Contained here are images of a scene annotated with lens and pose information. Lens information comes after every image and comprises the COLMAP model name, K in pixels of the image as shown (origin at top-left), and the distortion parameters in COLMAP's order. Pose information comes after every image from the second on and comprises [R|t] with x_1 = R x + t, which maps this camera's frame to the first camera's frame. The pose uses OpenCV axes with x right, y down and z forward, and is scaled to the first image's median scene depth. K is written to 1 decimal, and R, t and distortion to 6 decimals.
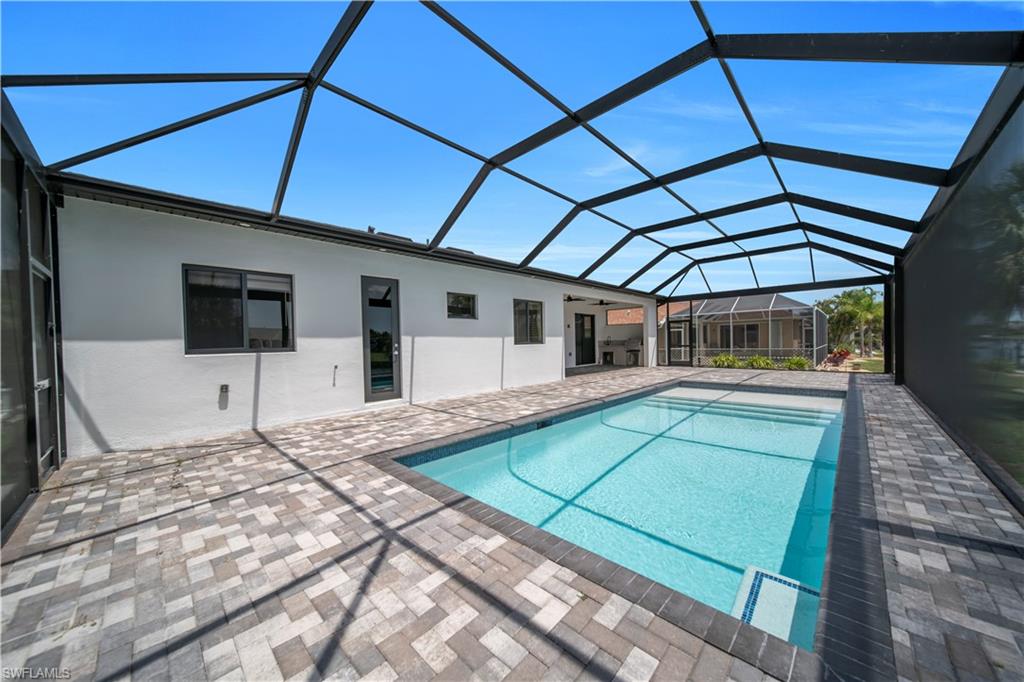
lens RADIAL K [[352.3, 0, 513.2], [0, 352.3, 338.0], [0, 0, 1]] dist [0.001973, -0.001484]
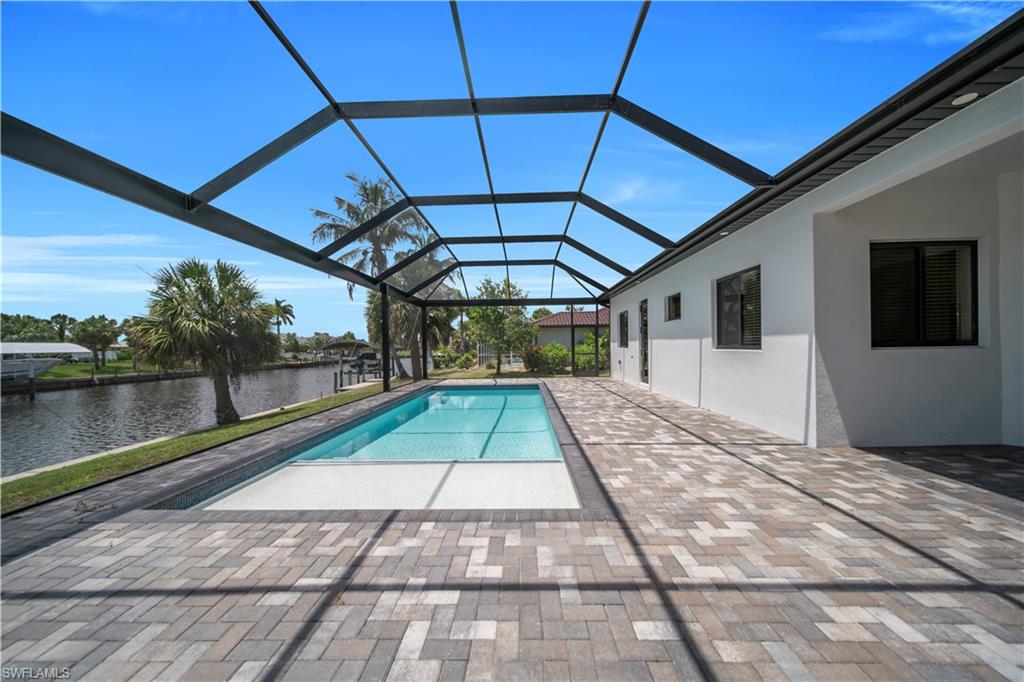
lens RADIAL K [[352.3, 0, 514.7], [0, 352.3, 348.2], [0, 0, 1]] dist [0.001973, -0.001484]
pose [[0.735494, 0.000031, 0.677531, 0.022821], [-0.002895, 0.999991, 0.003096, -0.002118], [-0.677525, -0.004238, 0.735488, 0.468941]]
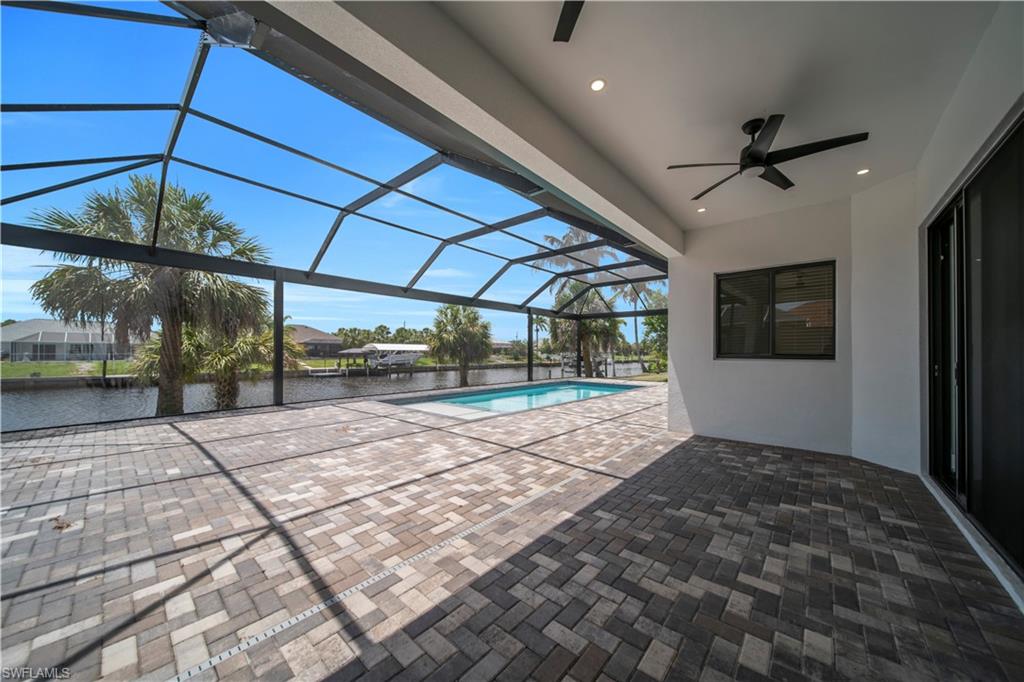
lens RADIAL K [[352.3, 0, 514.0], [0, 352.3, 346.5], [0, 0, 1]] dist [0.001973, -0.001484]
pose [[0.998158, 0.023648, 0.055868, 0.422887], [-0.023448, 0.999716, -0.004237, -0.015229], [-0.055953, 0.002919, 0.998429, -0.259829]]
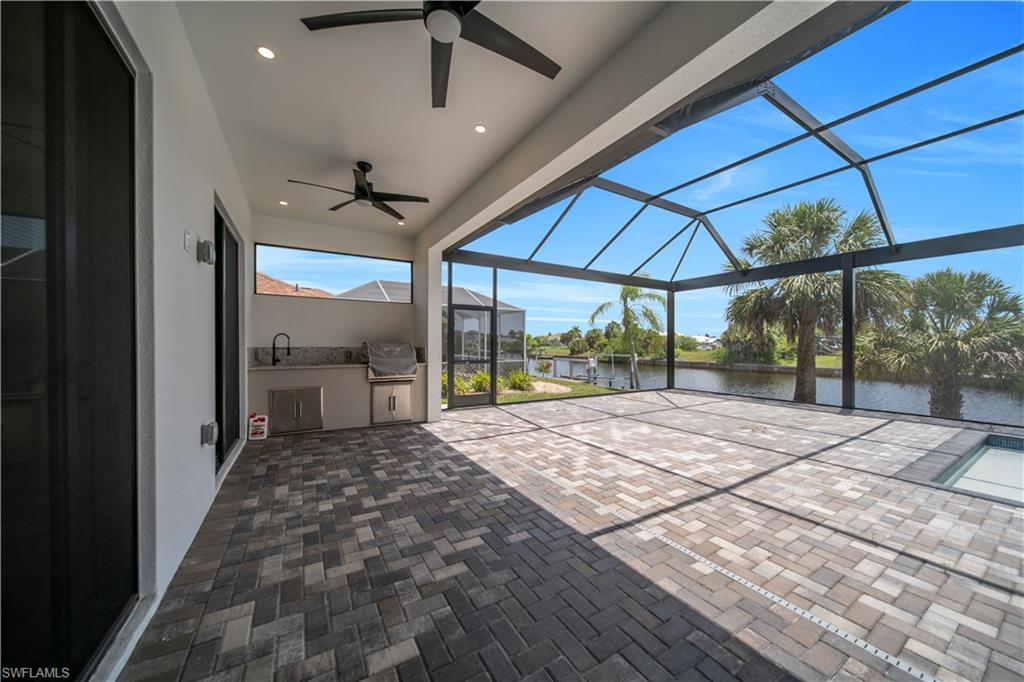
lens RADIAL K [[352.3, 0, 516.8], [0, 352.3, 345.2], [0, 0, 1]] dist [0.001973, -0.001484]
pose [[-0.245026, 0.018049, -0.969348, 0.976106], [0.010103, 0.999820, 0.016063, -0.020401], [0.969464, -0.005857, -0.245165, 0.274575]]
